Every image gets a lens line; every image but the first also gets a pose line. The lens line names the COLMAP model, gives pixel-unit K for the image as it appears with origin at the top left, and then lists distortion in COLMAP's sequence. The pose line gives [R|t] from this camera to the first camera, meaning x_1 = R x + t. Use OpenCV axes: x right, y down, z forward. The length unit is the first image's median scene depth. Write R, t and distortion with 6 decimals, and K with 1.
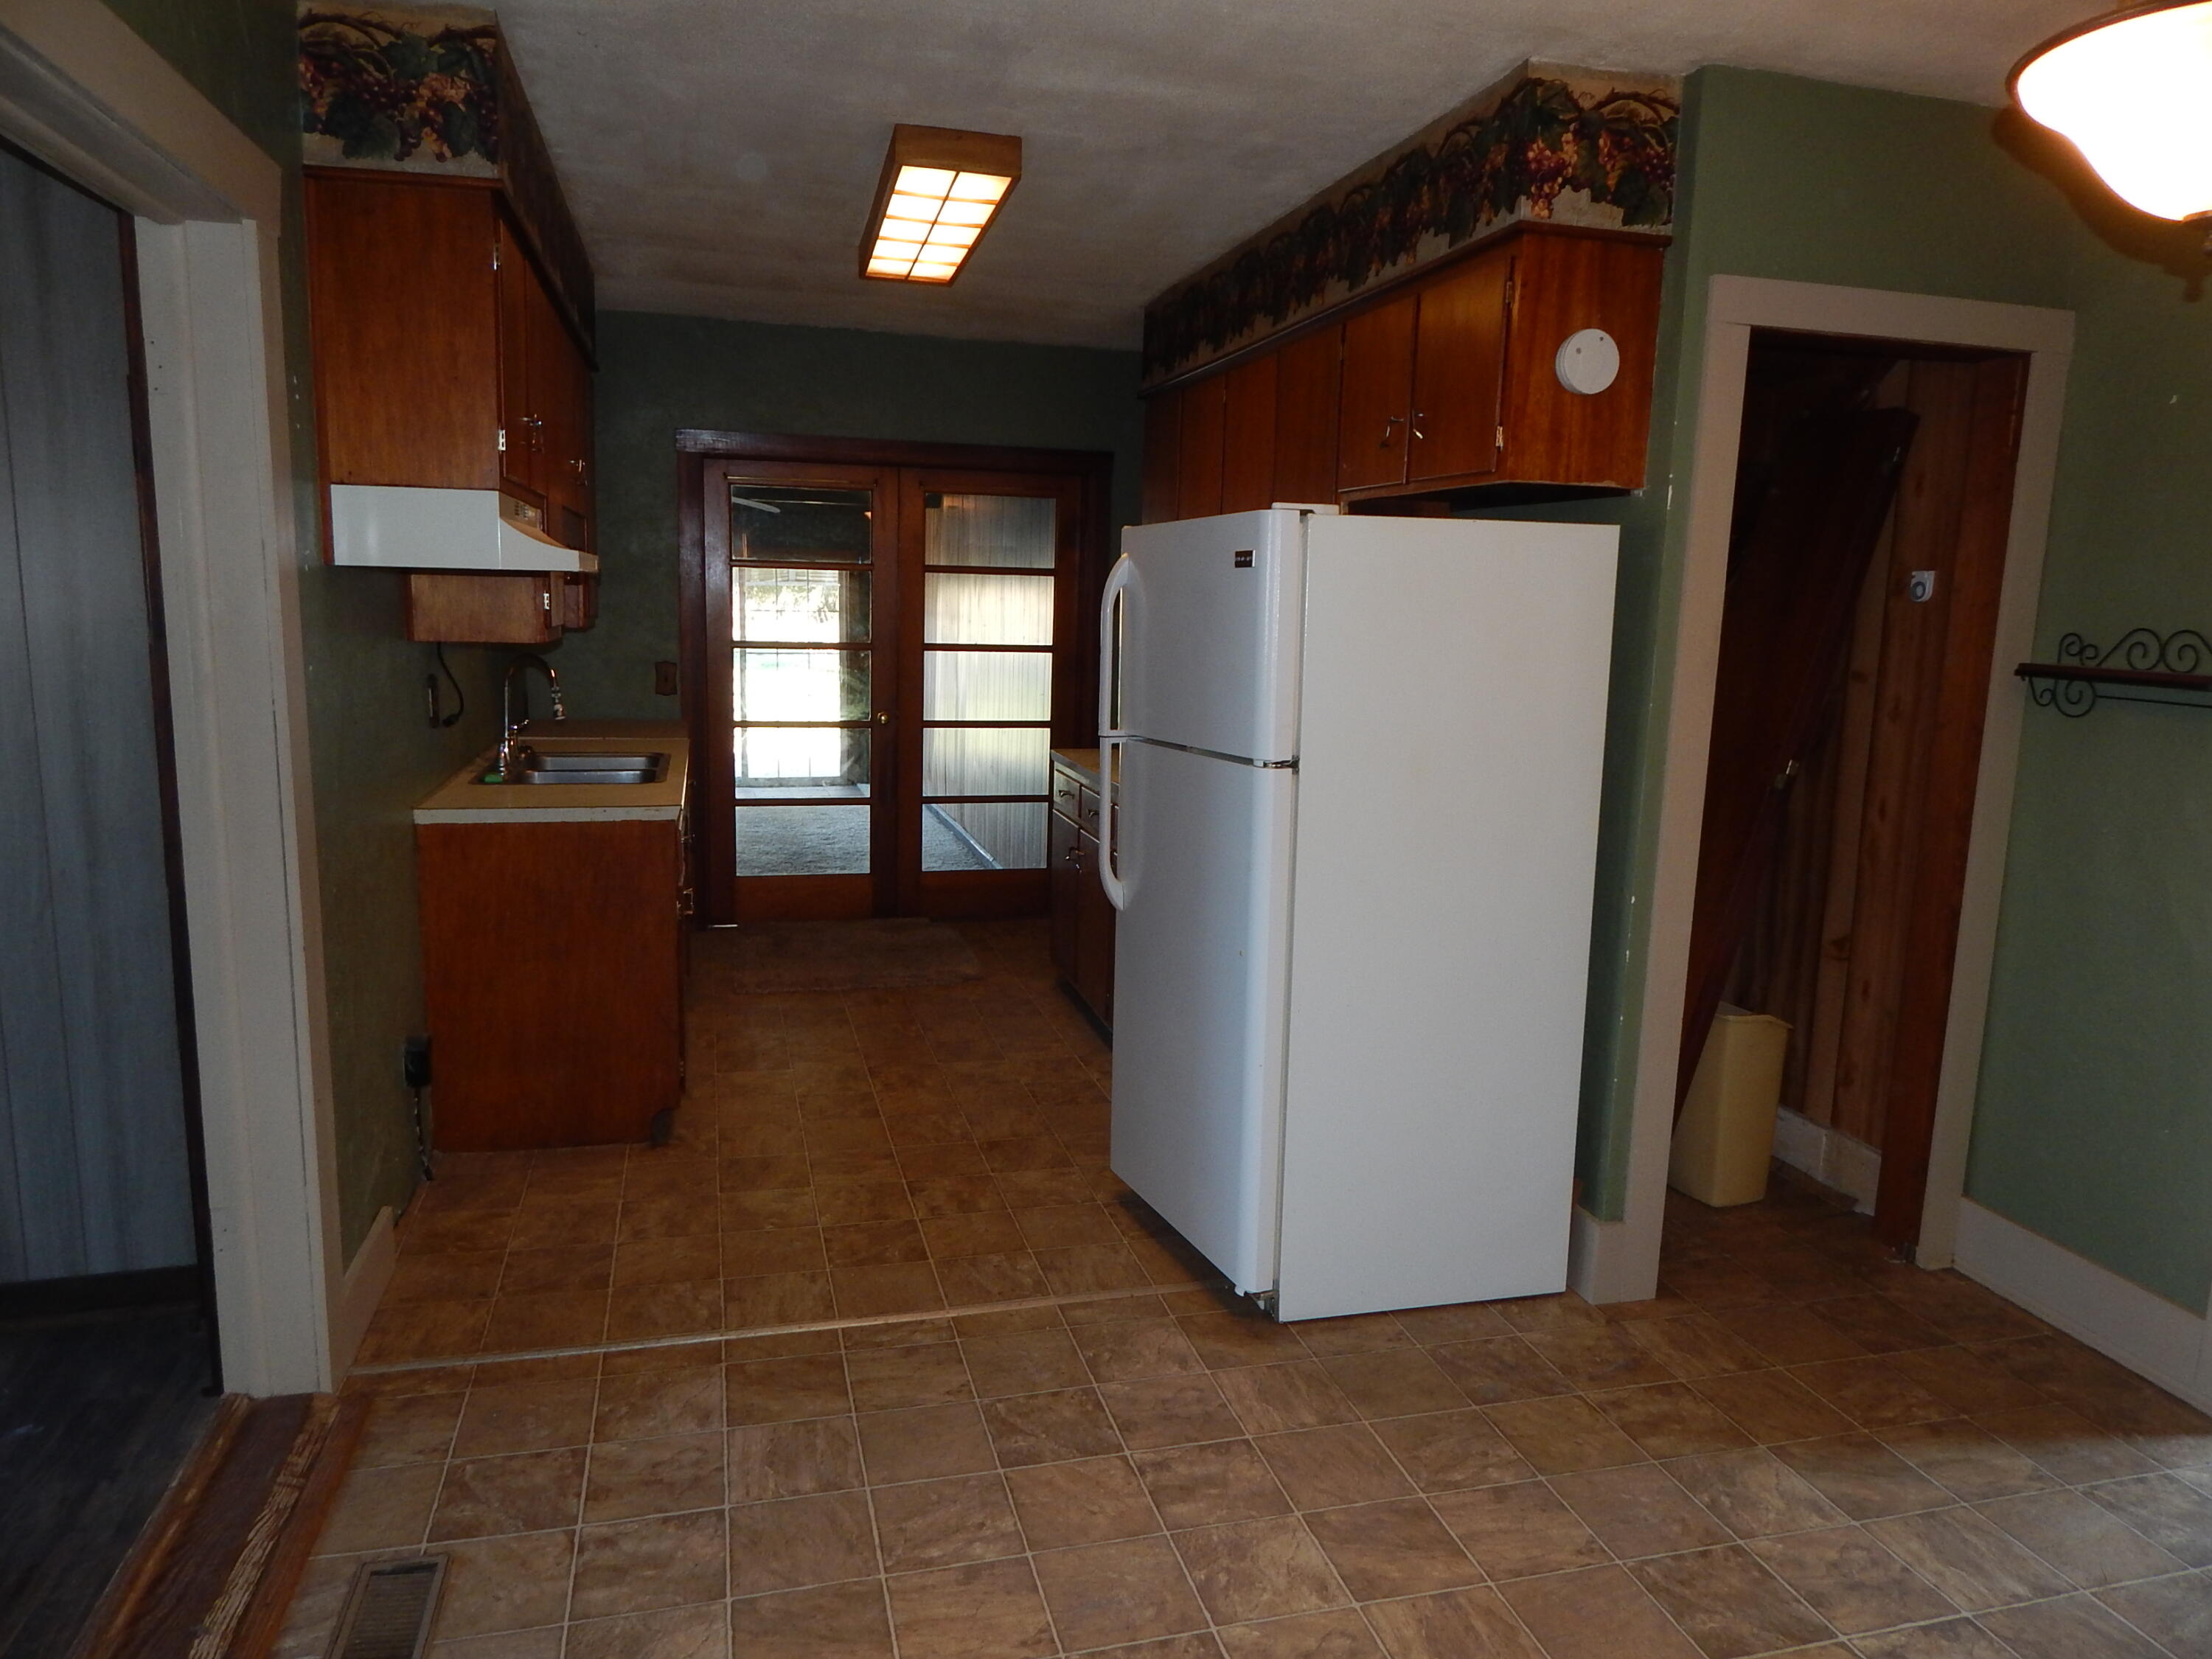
lens RADIAL K [[1460.2, 0, 1106.9], [0, 1460.2, 829.4], [0, 0, 1]] dist [0.005688, -0.004584]
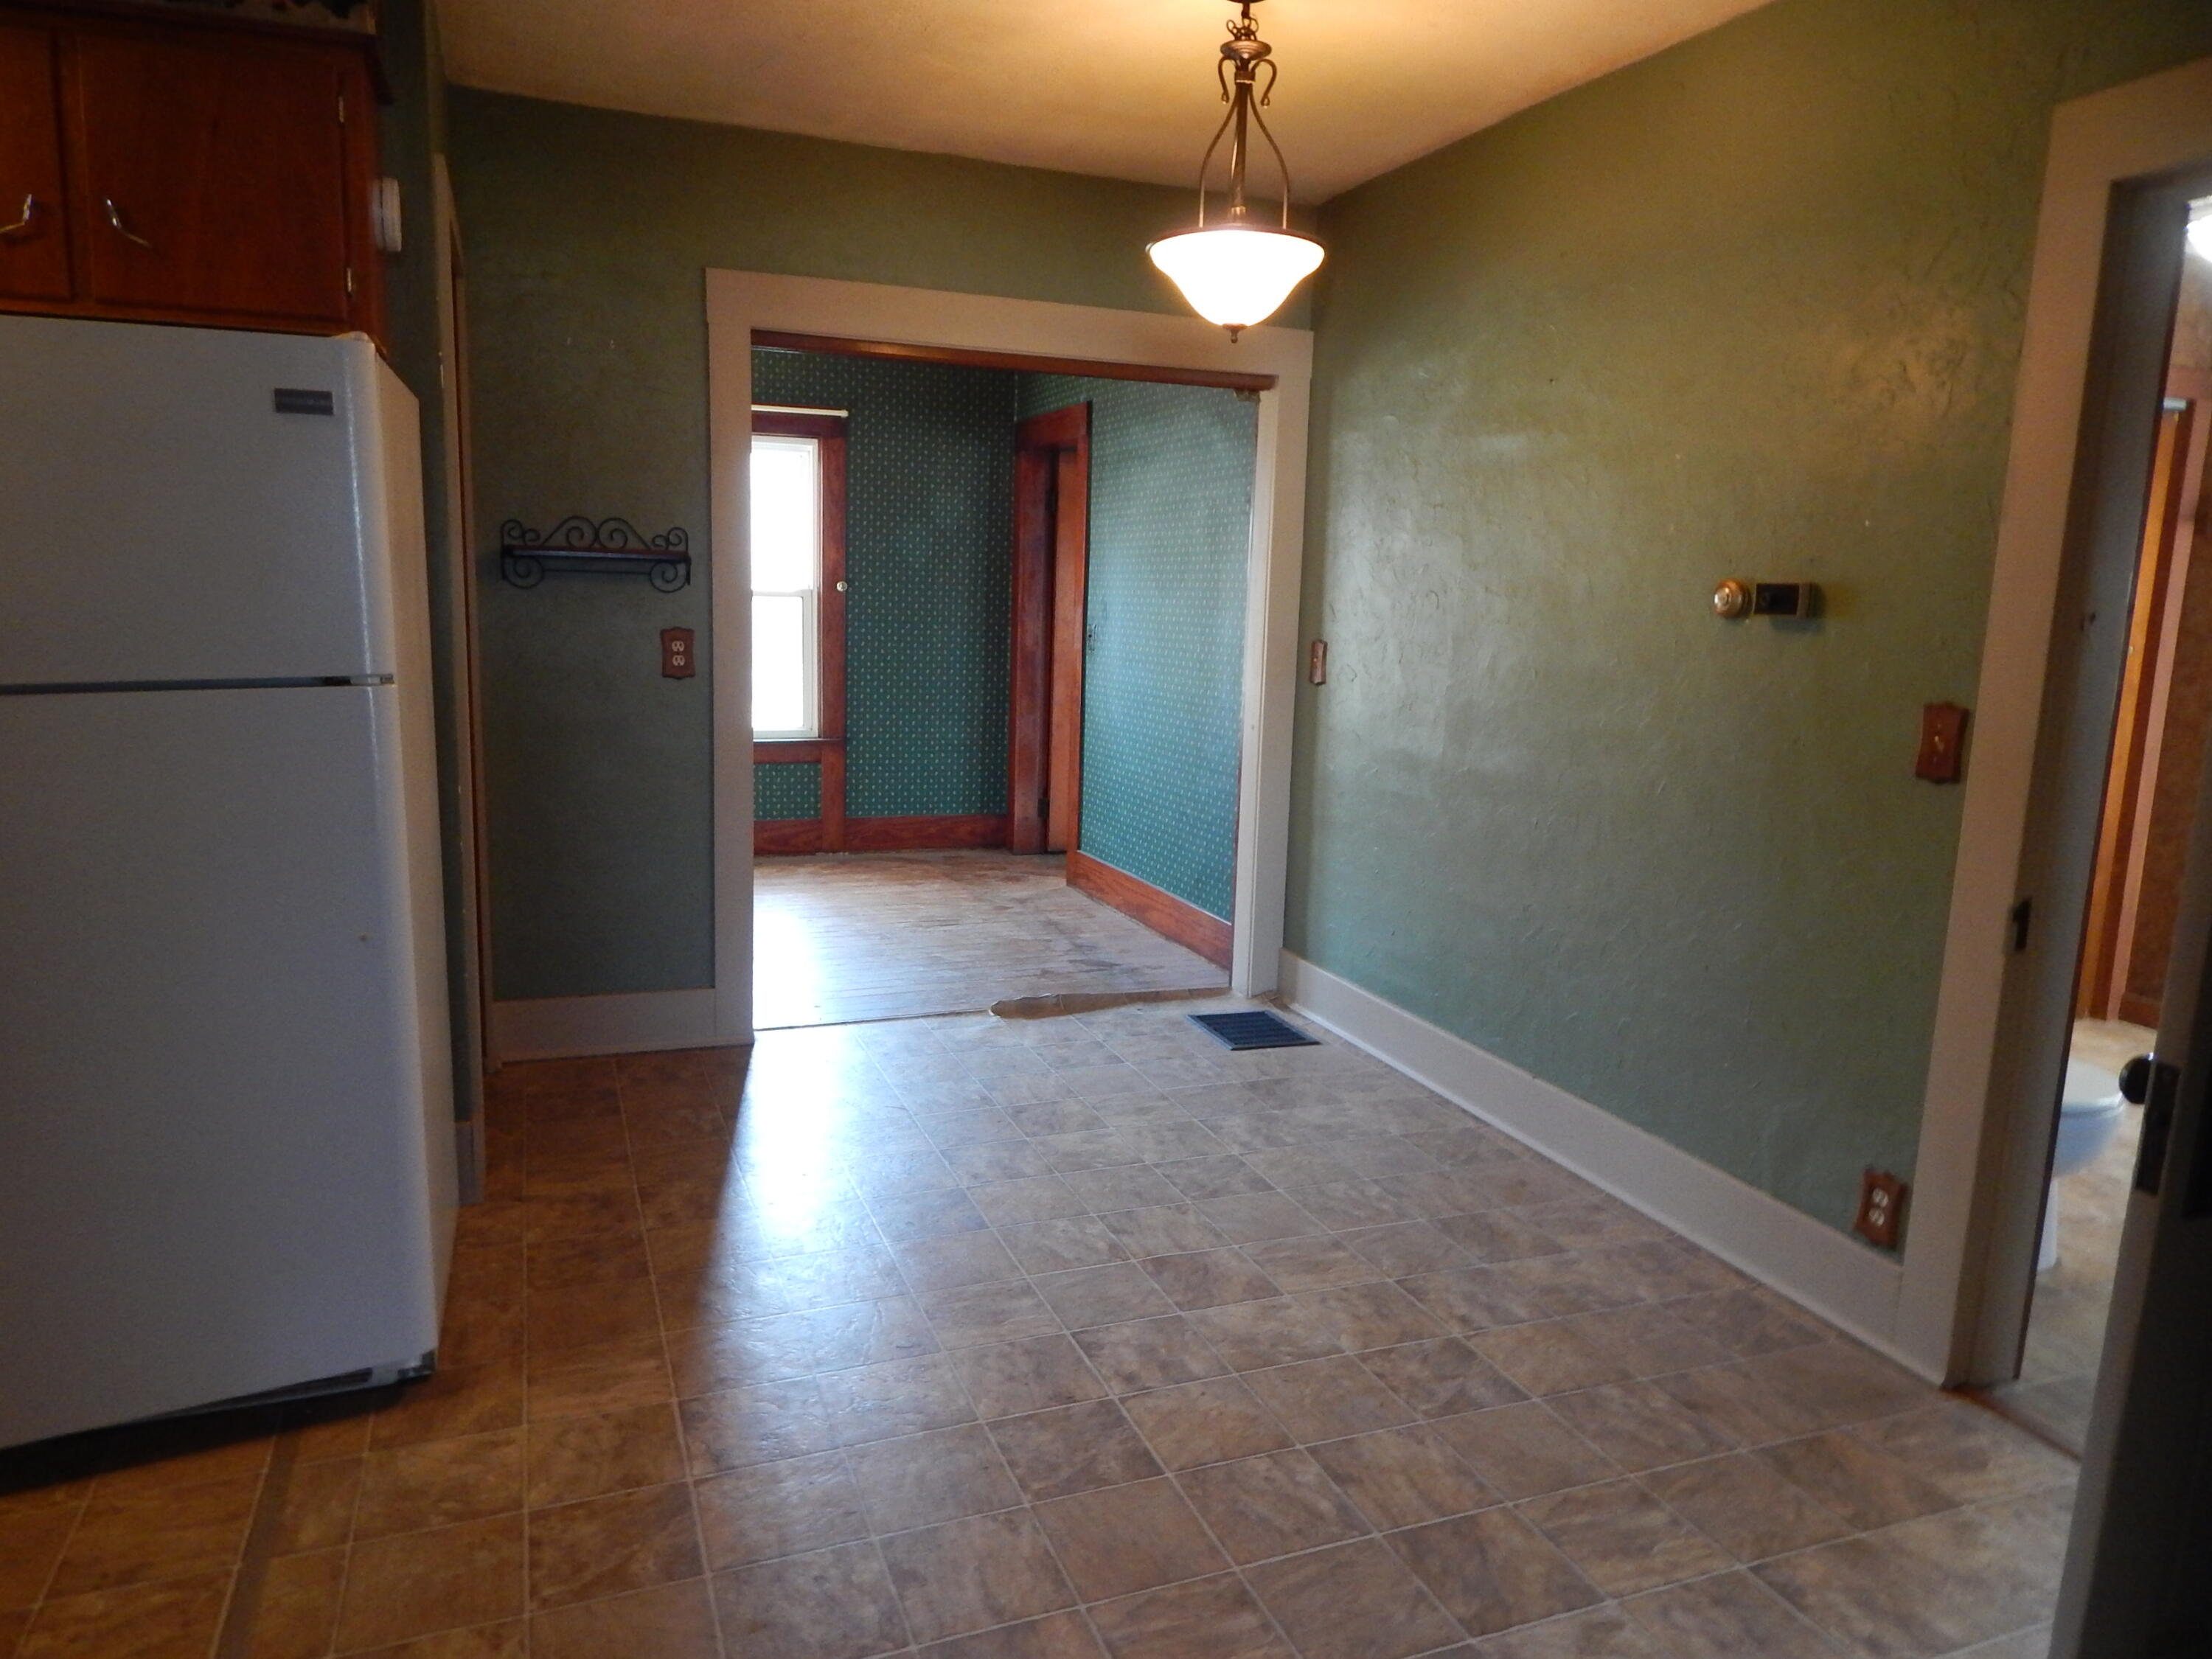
lens RADIAL K [[1460.2, 0, 1095.2], [0, 1460.2, 815.4], [0, 0, 1]] dist [0.005688, -0.004584]
pose [[-0.105908, -0.185909, 0.976843, -0.684659], [0.129939, 0.971357, 0.198953, -0.078079], [-0.985849, 0.148001, -0.078718, 0.689381]]
